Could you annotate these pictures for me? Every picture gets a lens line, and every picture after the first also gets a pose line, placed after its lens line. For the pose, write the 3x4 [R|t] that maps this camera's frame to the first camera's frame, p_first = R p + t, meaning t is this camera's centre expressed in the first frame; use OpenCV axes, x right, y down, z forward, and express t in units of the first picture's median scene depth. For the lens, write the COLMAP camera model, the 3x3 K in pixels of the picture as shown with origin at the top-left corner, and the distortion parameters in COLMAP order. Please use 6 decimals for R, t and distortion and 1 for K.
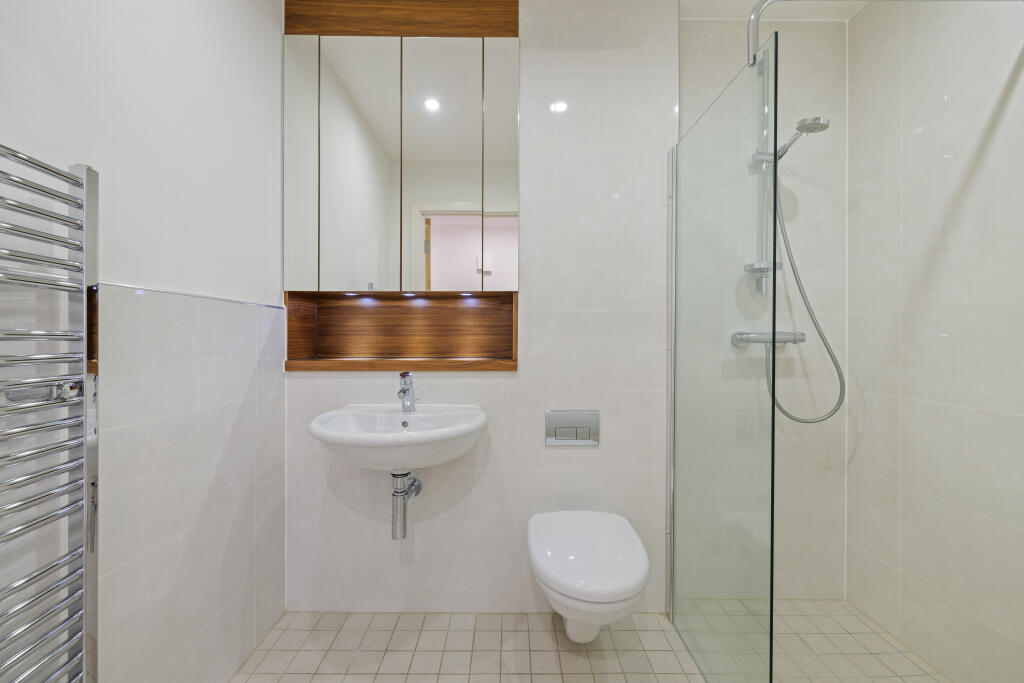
lens RADIAL K [[427.1, 0, 514.0], [0, 427.1, 339.4], [0, 0, 1]] dist [-0.000073, -0.000325]
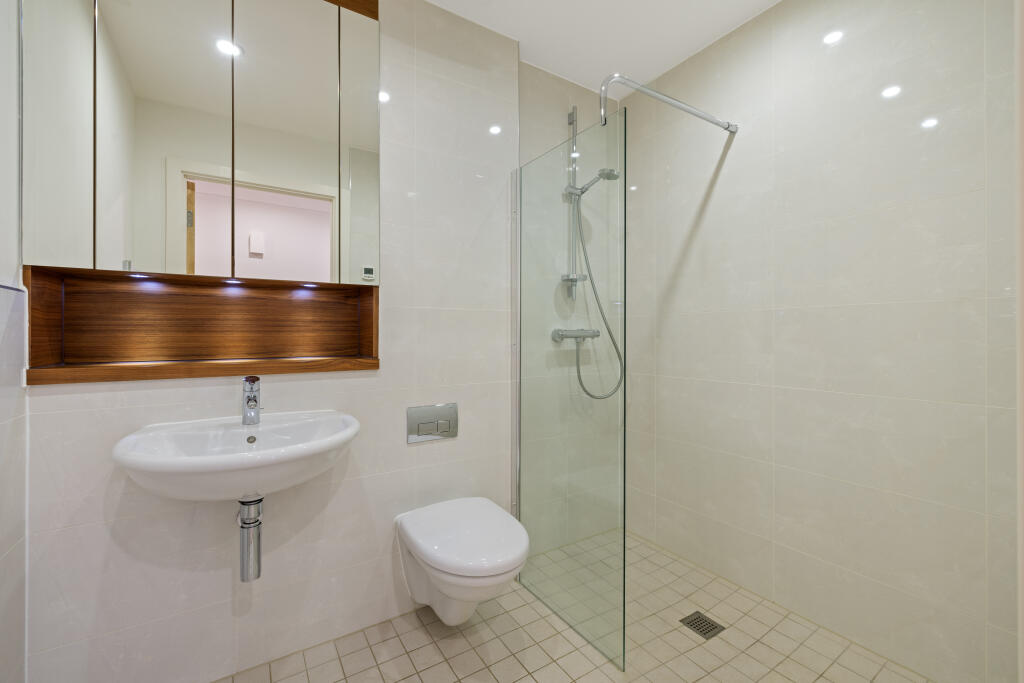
lens RADIAL K [[431.5, 0, 514.7], [0, 431.5, 333.4], [0, 0, 1]] dist [0.002029, 0.000681]
pose [[0.844149, -0.000855, 0.536108, -0.249304], [0.003213, 0.999989, -0.003465, -0.001687], [-0.536100, 0.004647, 0.844142, 0.020867]]
